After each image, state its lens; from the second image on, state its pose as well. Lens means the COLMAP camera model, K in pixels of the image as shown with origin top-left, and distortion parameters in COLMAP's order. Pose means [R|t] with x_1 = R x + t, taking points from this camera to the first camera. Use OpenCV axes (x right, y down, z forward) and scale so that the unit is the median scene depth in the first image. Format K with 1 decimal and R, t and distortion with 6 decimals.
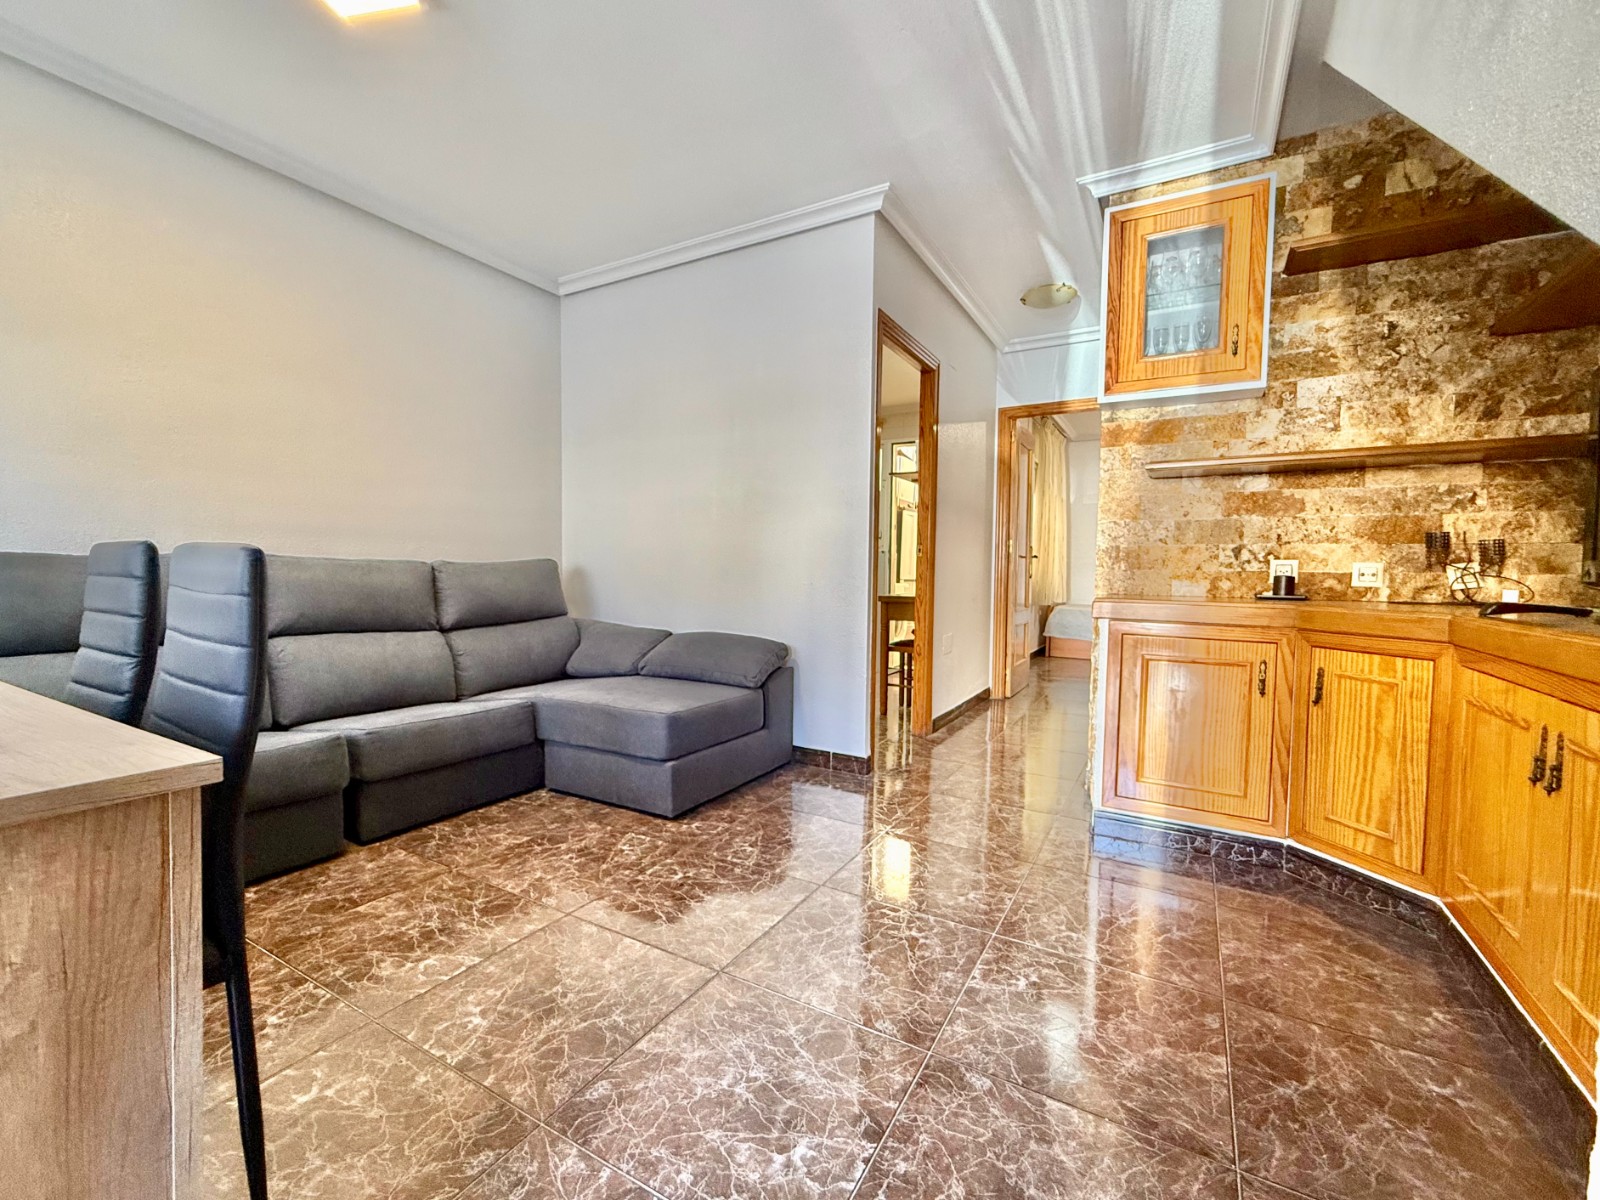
lens RADIAL K [[679.3, 0, 795.9], [0, 679.3, 595.1], [0, 0, 1]] dist [-0.004646, 0.000570]
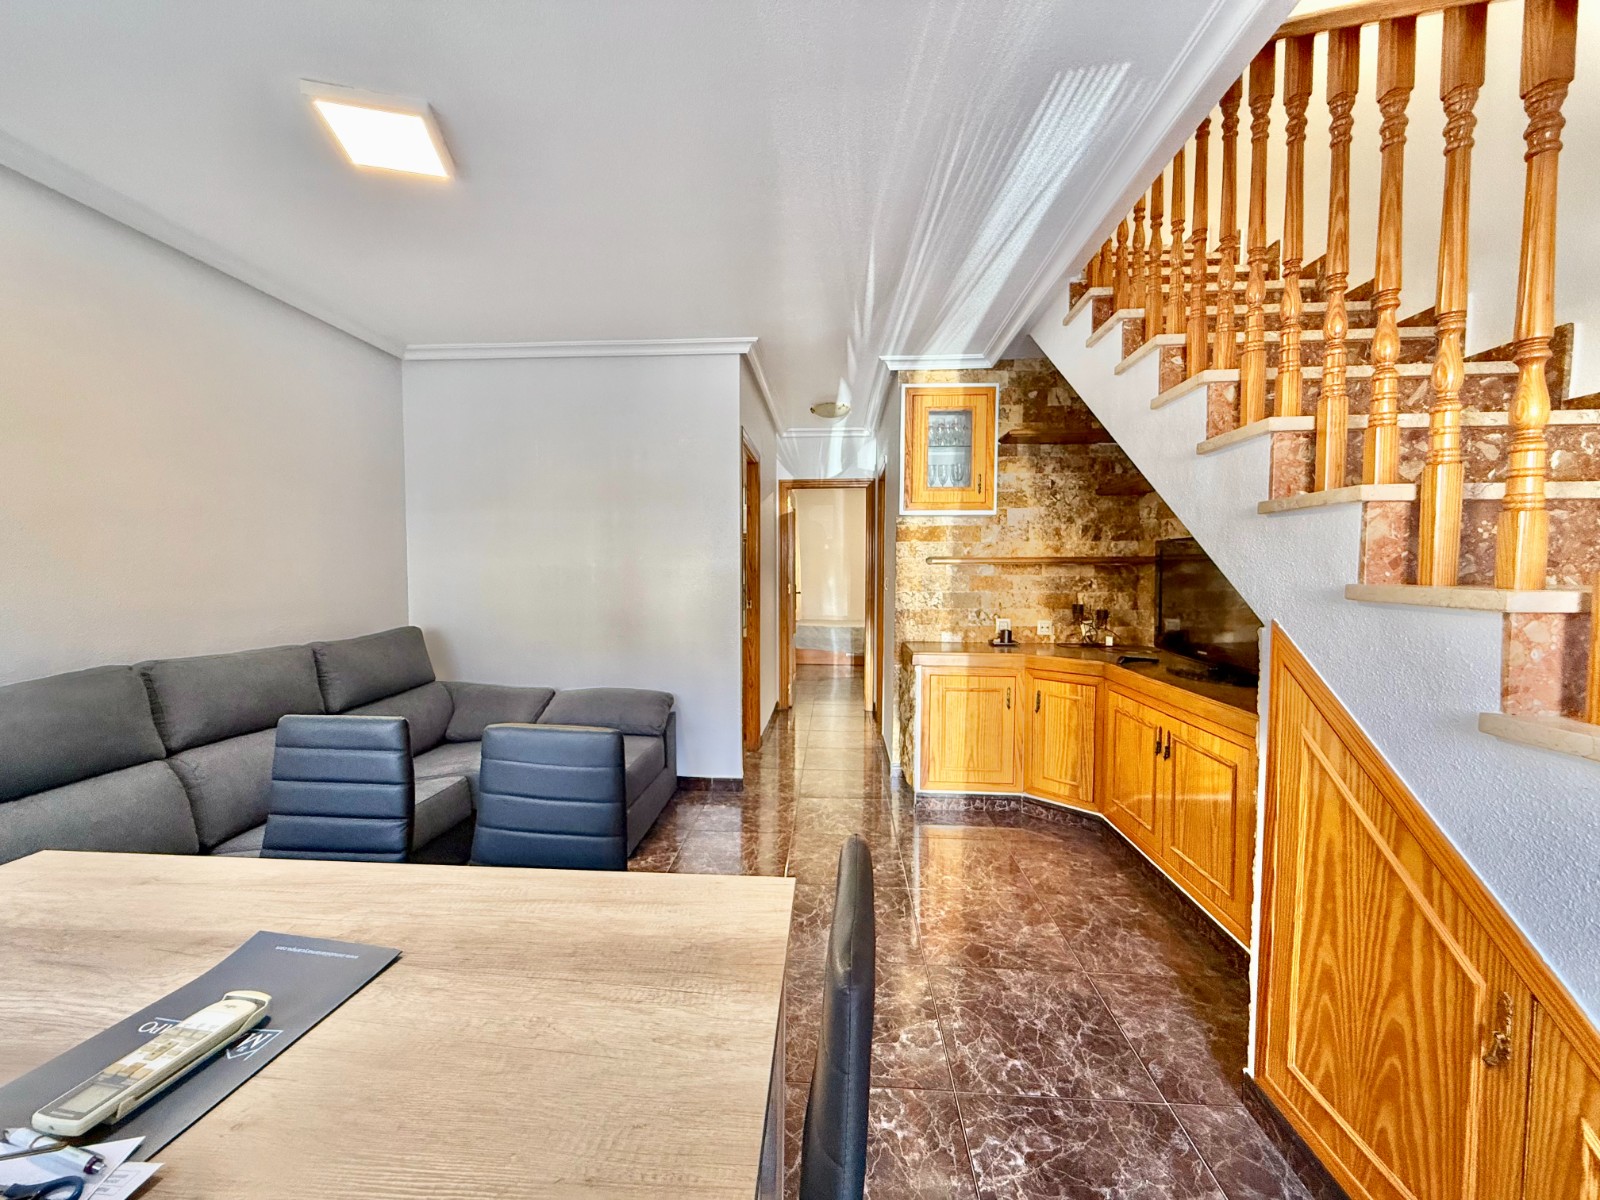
lens RADIAL K [[638.1, 0, 790.4], [0, 638.1, 591.0], [0, 0, 1]] dist [-0.005775, 0.000478]
pose [[0.896234, -0.026651, 0.442780, -0.448291], [0.027746, 0.999607, 0.004006, -0.152269], [-0.442713, 0.008695, 0.896621, -0.153953]]
